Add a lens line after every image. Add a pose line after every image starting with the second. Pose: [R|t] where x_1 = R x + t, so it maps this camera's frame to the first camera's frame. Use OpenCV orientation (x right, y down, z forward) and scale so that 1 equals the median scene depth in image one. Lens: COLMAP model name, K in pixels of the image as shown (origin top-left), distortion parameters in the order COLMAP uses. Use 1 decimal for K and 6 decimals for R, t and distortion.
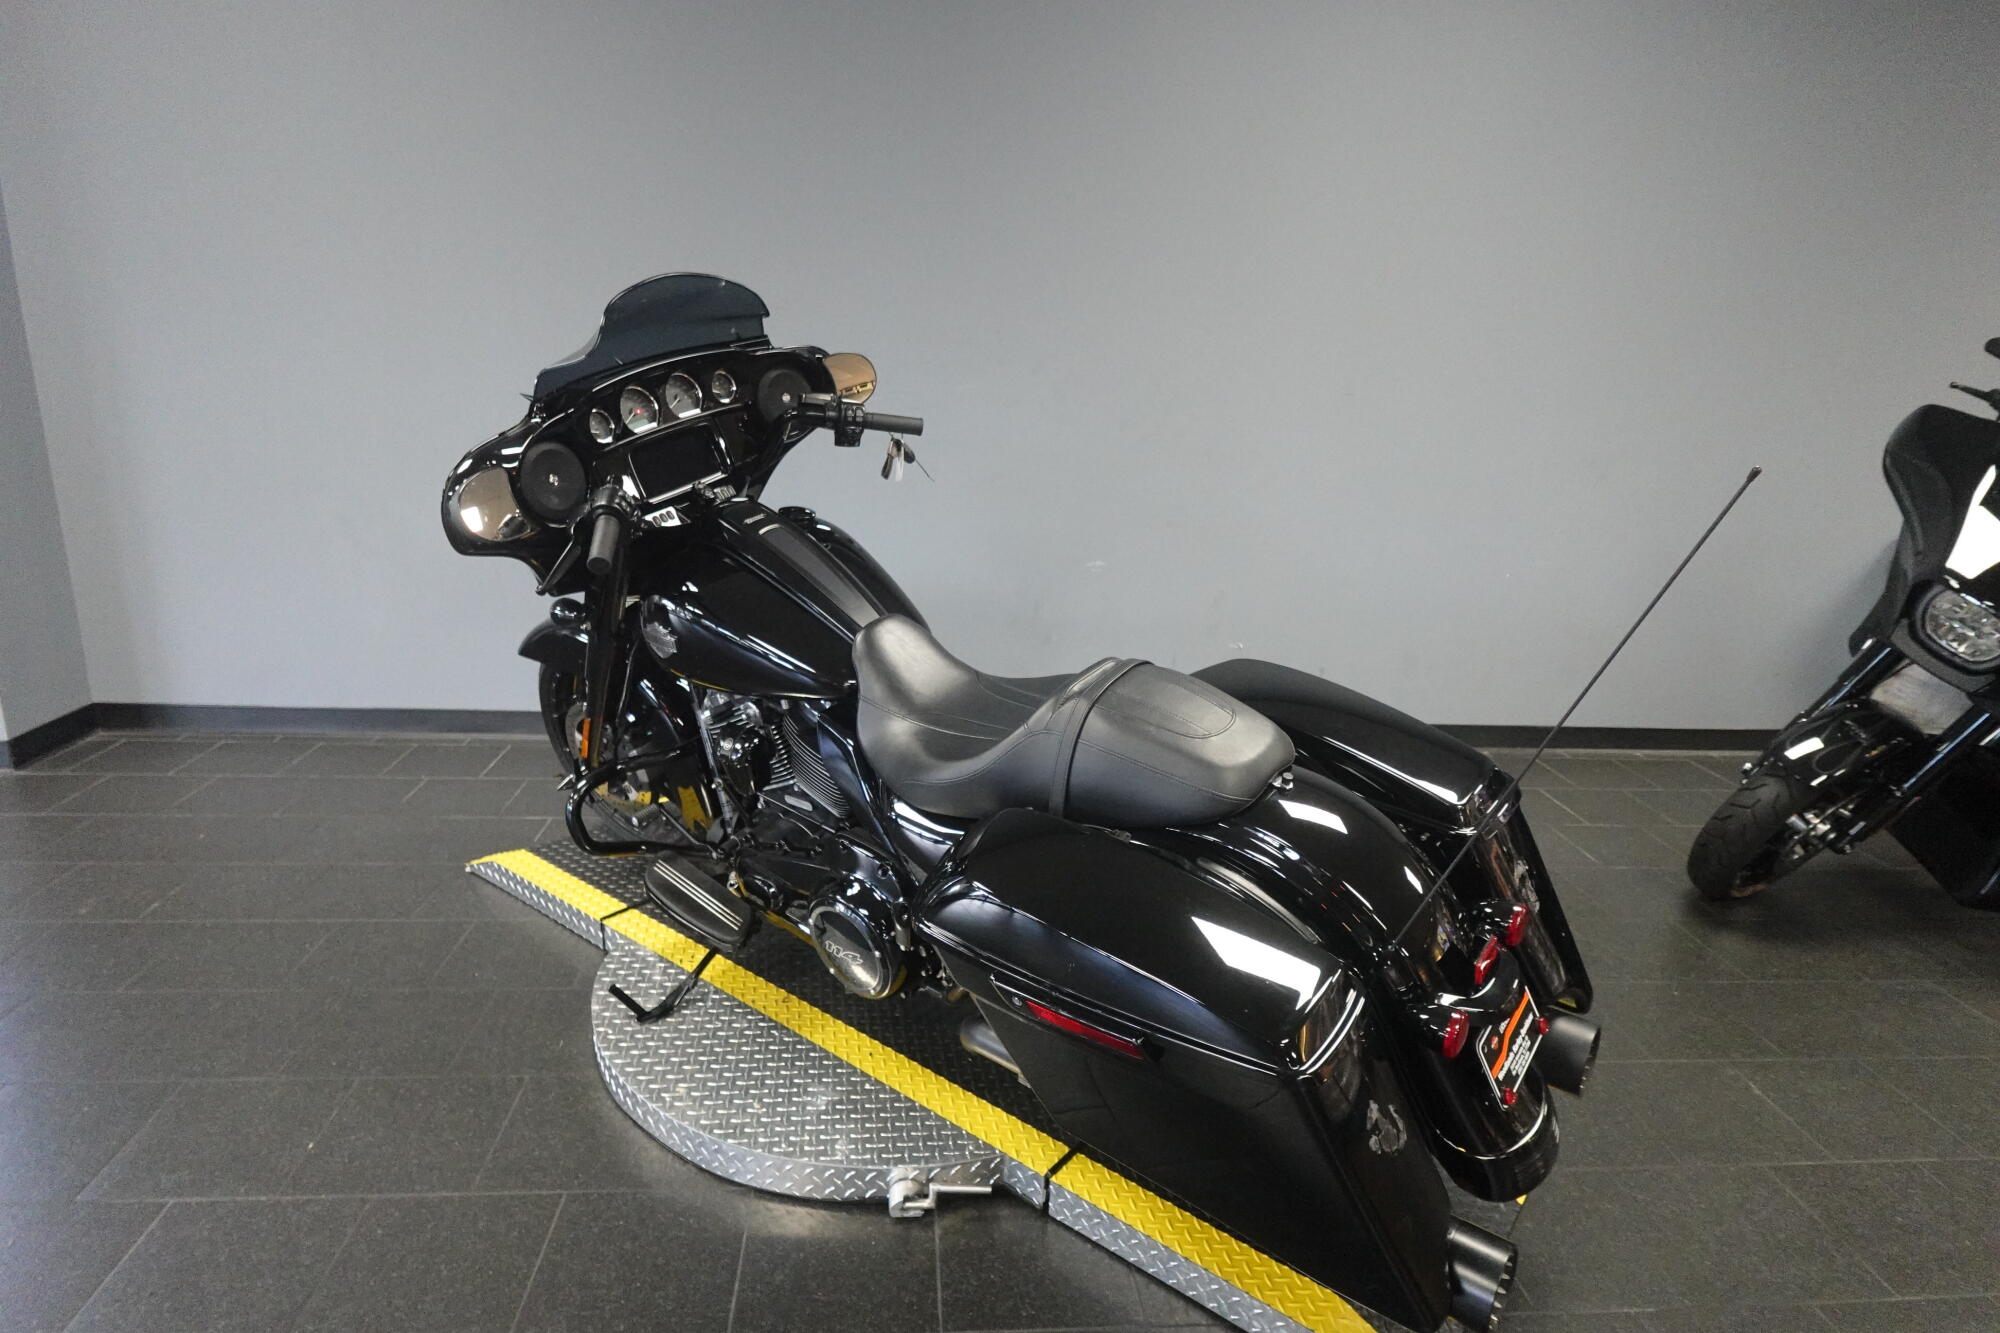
lens RADIAL K [[1141.4, 0, 994.0], [0, 1141.4, 662.7], [0, 0, 1]] dist [0.000464, -0.003278]
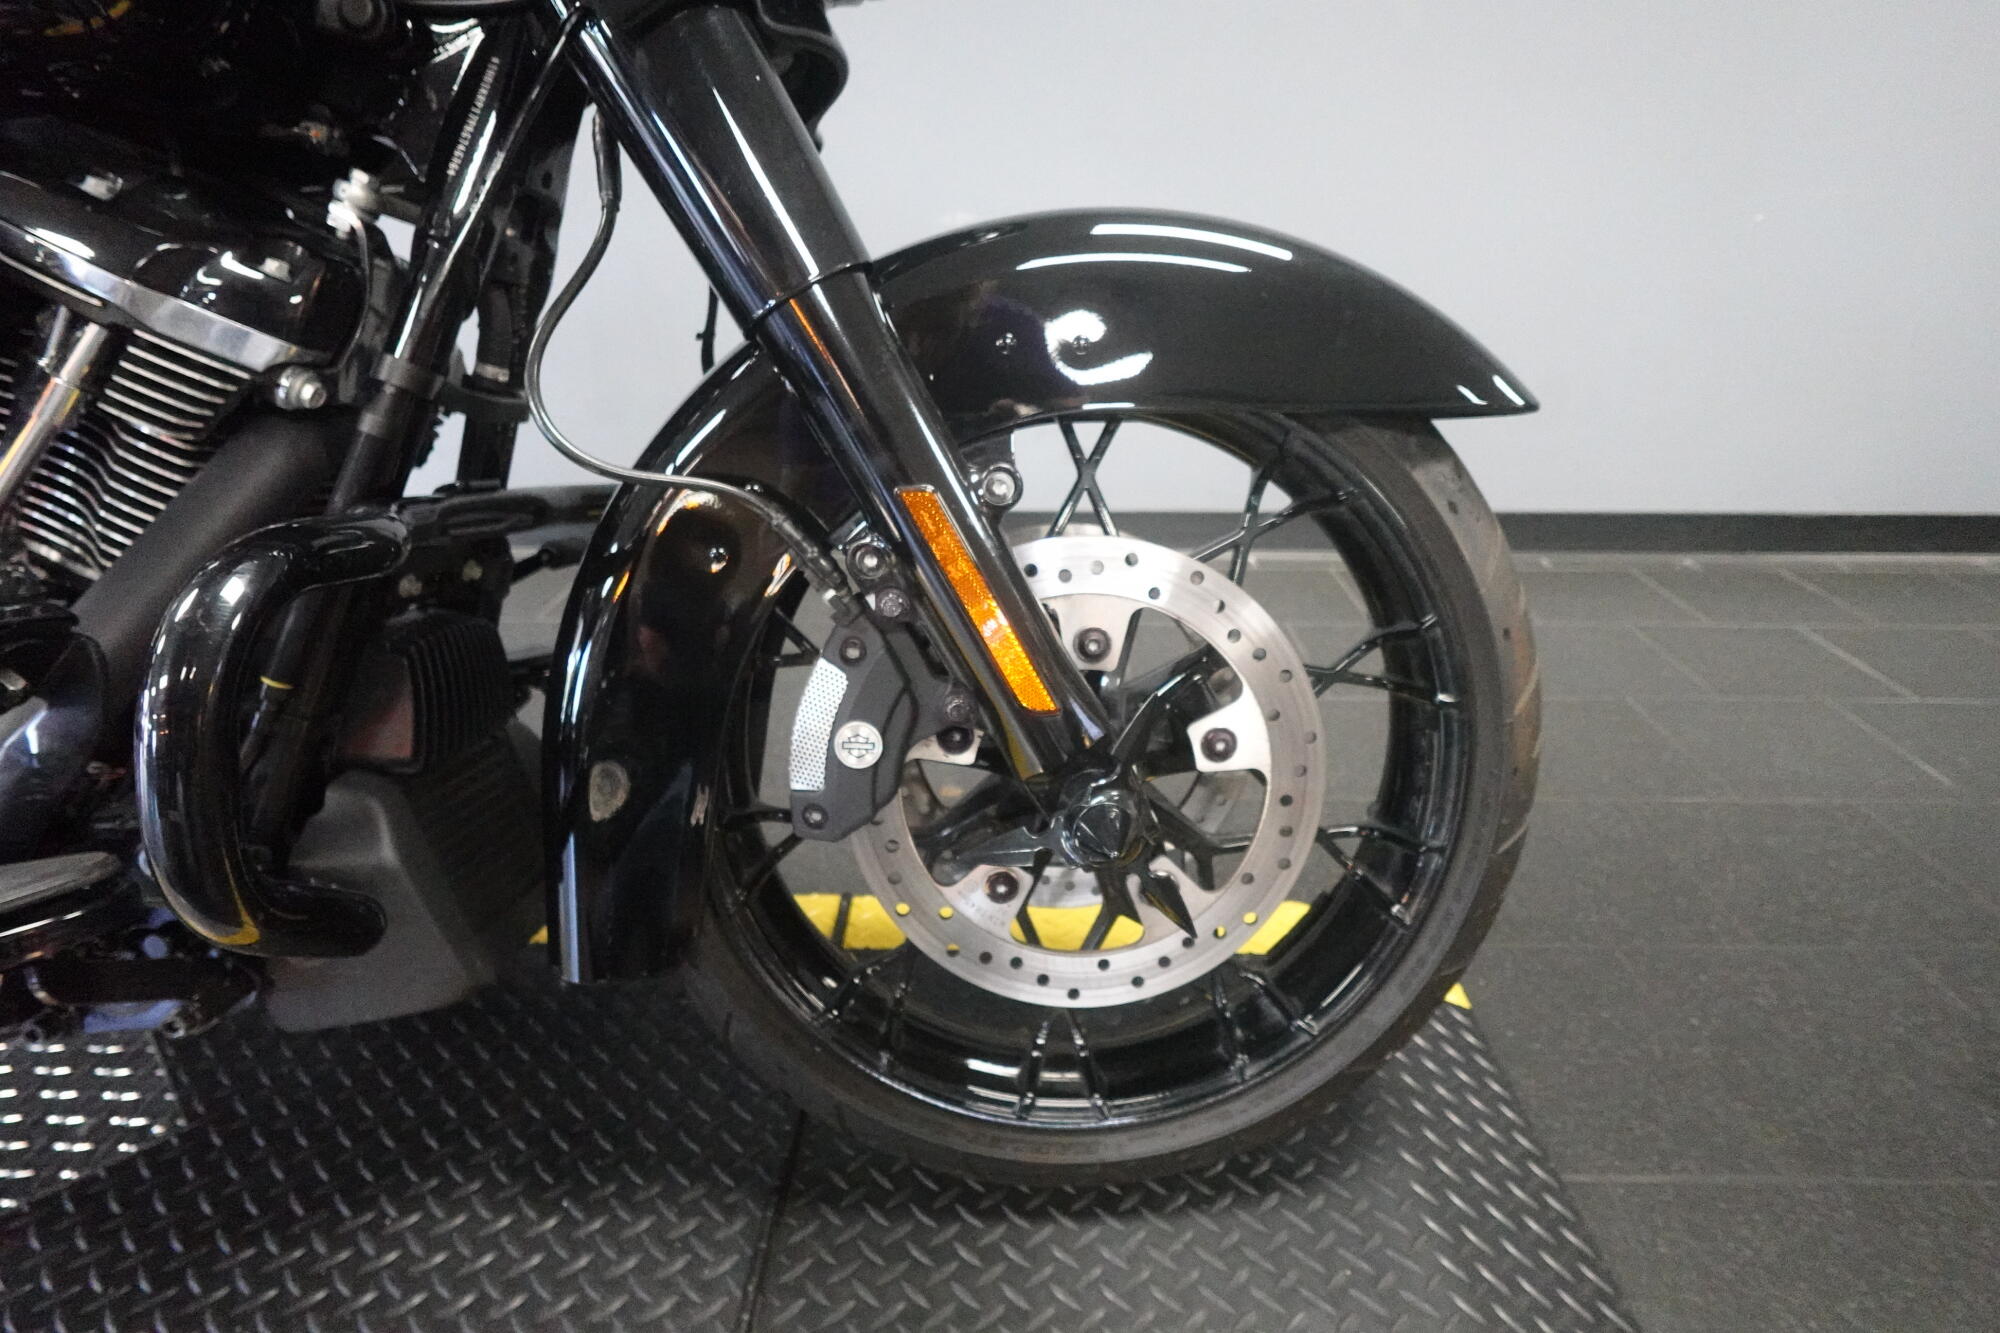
lens RADIAL K [[1141.9, 0, 990.0], [0, 1141.9, 661.9], [0, 0, 1]] dist [-0.002060, -0.001403]
pose [[0.993469, -0.000691, -0.114102, 0.233901], [0.016856, 0.989899, 0.140770, 0.064483], [0.112852, -0.141774, 0.983445, 0.611722]]
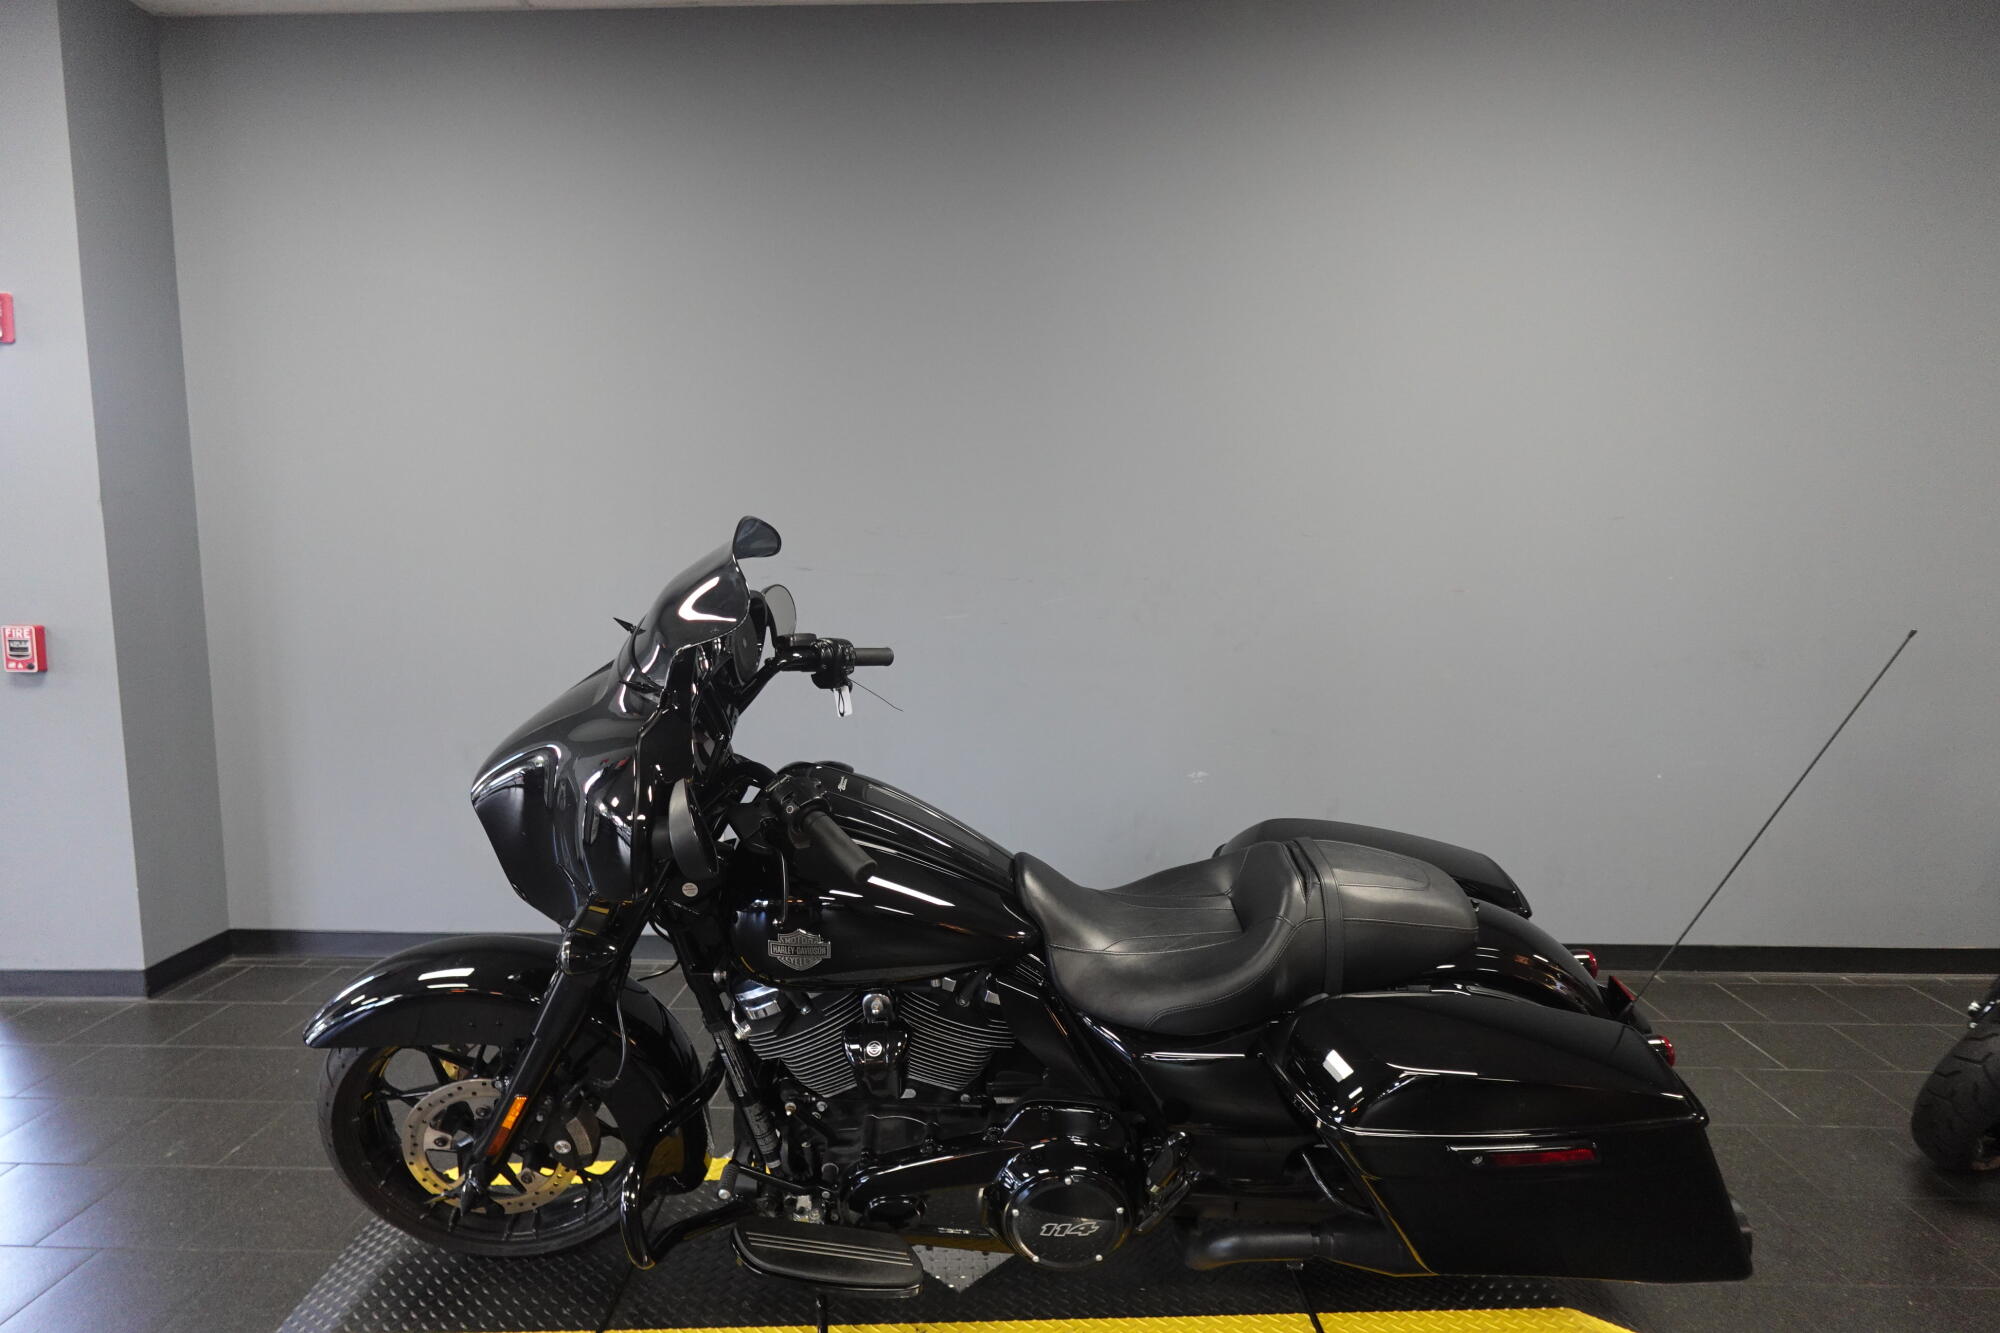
lens RADIAL K [[1141.9, 0, 990.0], [0, 1141.9, 661.9], [0, 0, 1]] dist [-0.002060, -0.001403]
pose [[0.990952, -0.034409, -0.129729, 0.062264], [0.012664, 0.986237, -0.164854, -0.034227], [0.133616, 0.161719, 0.977749, 0.039343]]
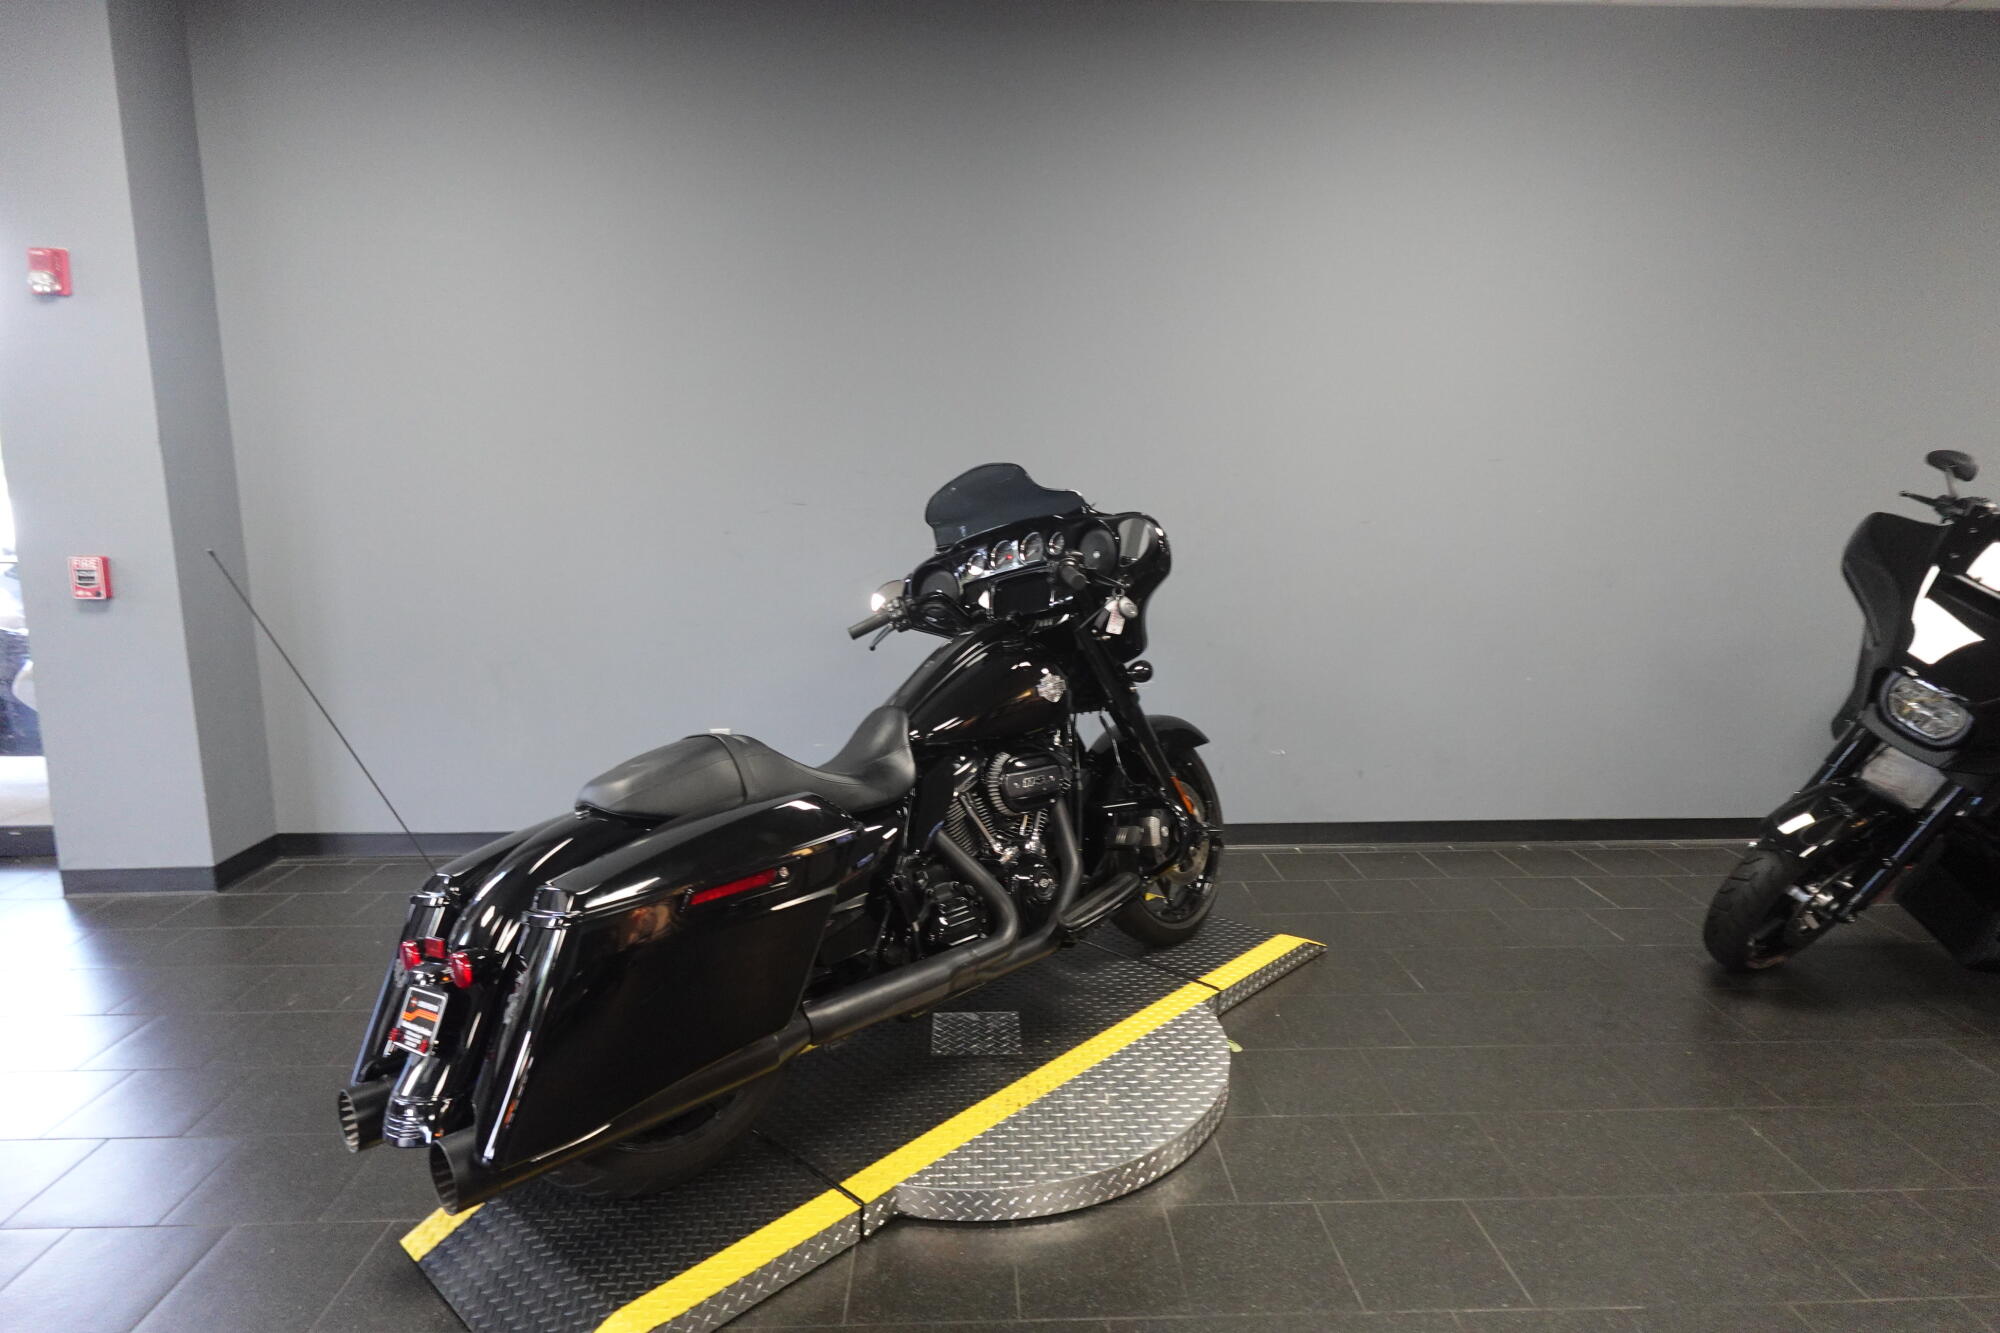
lens RADIAL K [[1140.8, 0, 992.6], [0, 1140.8, 657.1], [0, 0, 1]] dist [0.003672, -0.004119]
pose [[0.997334, -0.038123, -0.062225, 0.015181], [0.030612, 0.992603, -0.117482, 0.020909], [0.066244, 0.115264, 0.991124, -0.159280]]
